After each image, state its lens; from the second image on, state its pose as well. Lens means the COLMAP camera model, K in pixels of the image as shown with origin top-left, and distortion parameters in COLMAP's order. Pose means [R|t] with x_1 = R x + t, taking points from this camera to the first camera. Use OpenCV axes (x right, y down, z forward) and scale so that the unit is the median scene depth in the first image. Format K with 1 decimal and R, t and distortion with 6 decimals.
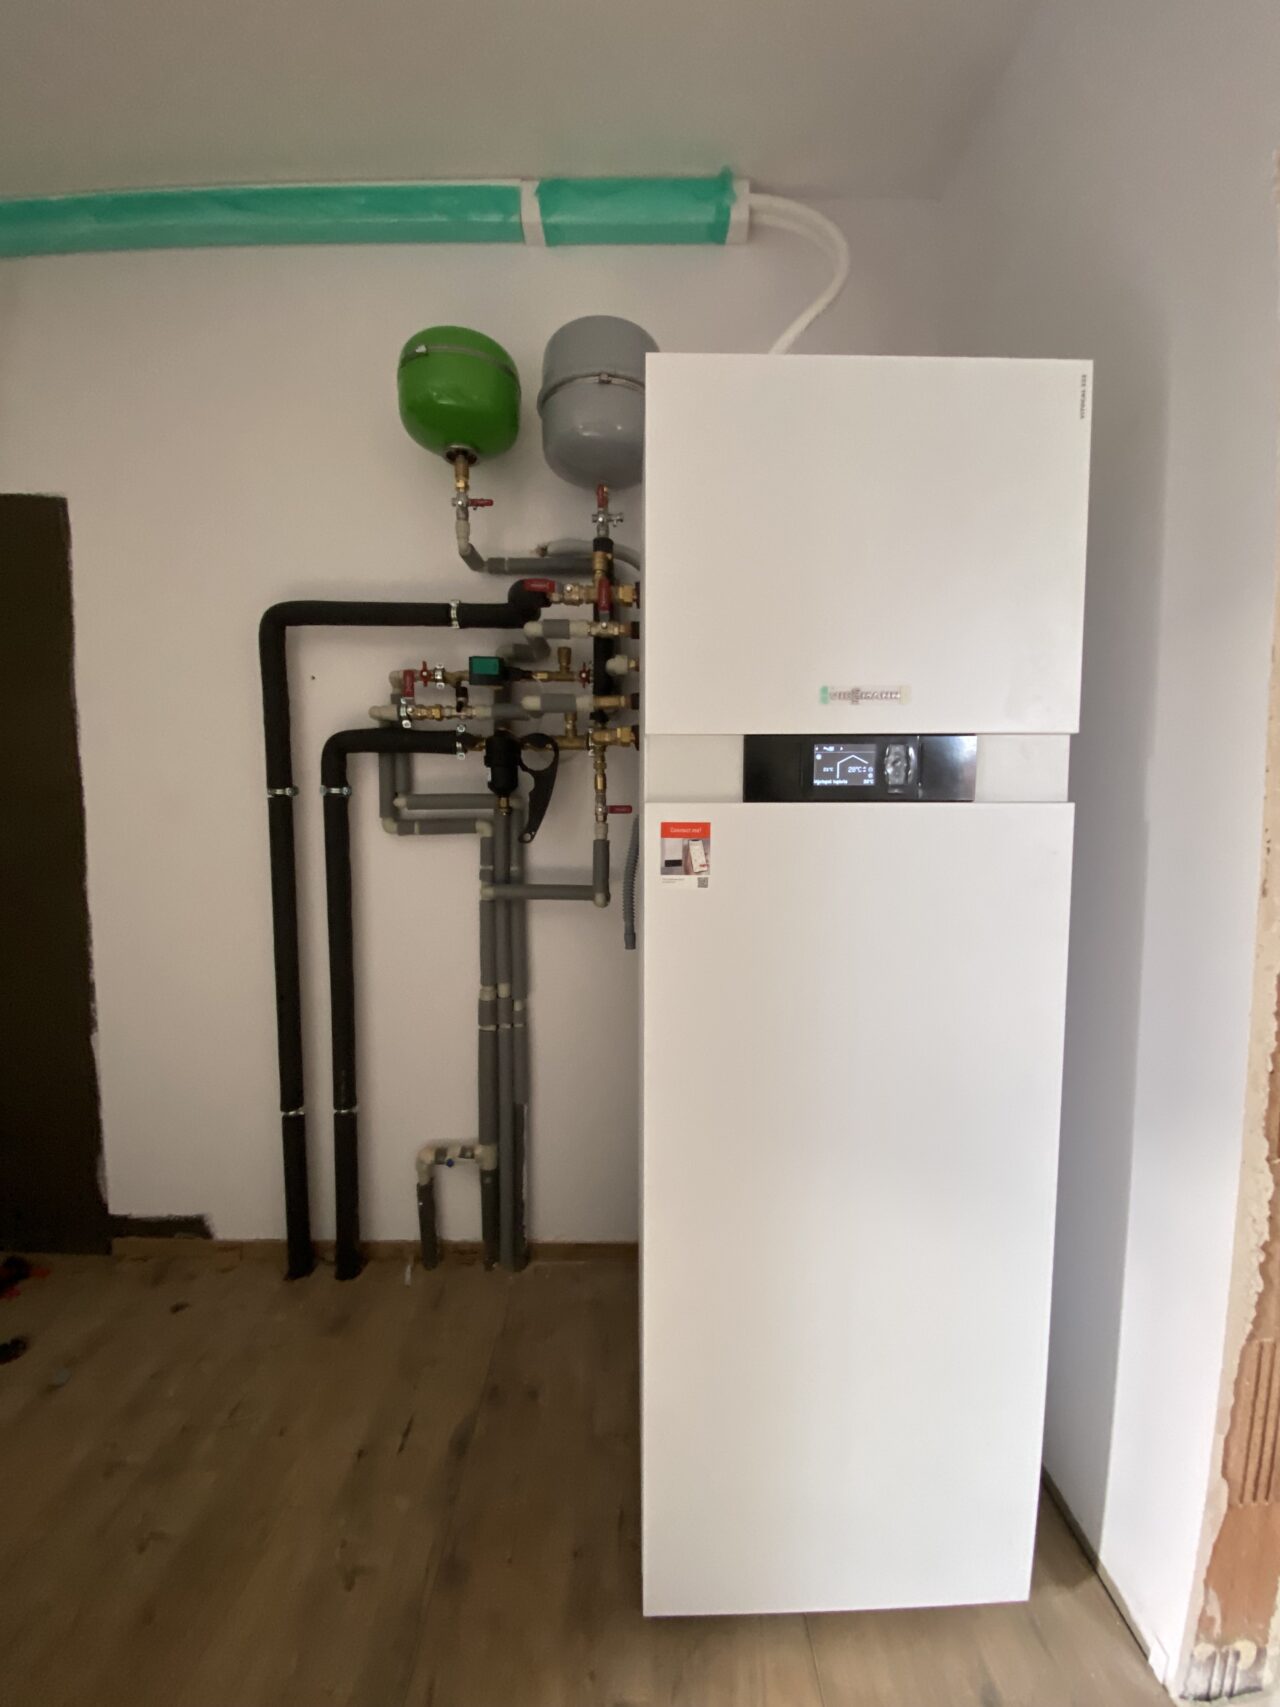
lens RADIAL K [[647.5, 0, 640.0], [0, 647.5, 853.5], [0, 0, 1]] dist [0.001071, 0.000015]
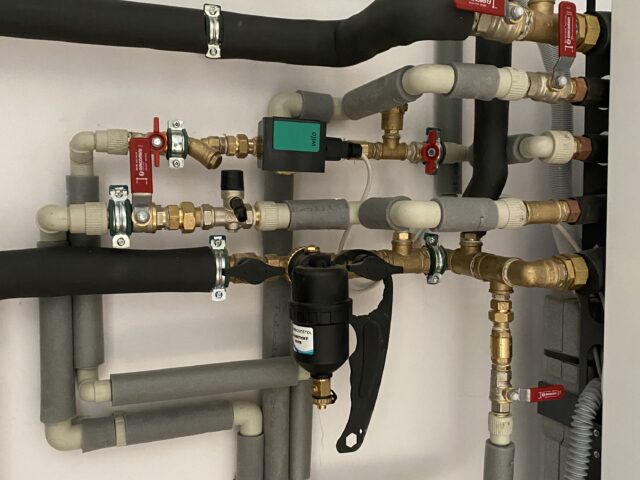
lens RADIAL K [[630.7, 0, 320.0], [0, 630.7, 240.0], [0, 0, 1]] dist [0.143073, -0.343316]
pose [[0.945557, -0.018671, 0.324921, -0.372847], [0.031949, 0.998856, -0.035575, -0.176626], [-0.323885, 0.044019, 0.945072, 0.483513]]
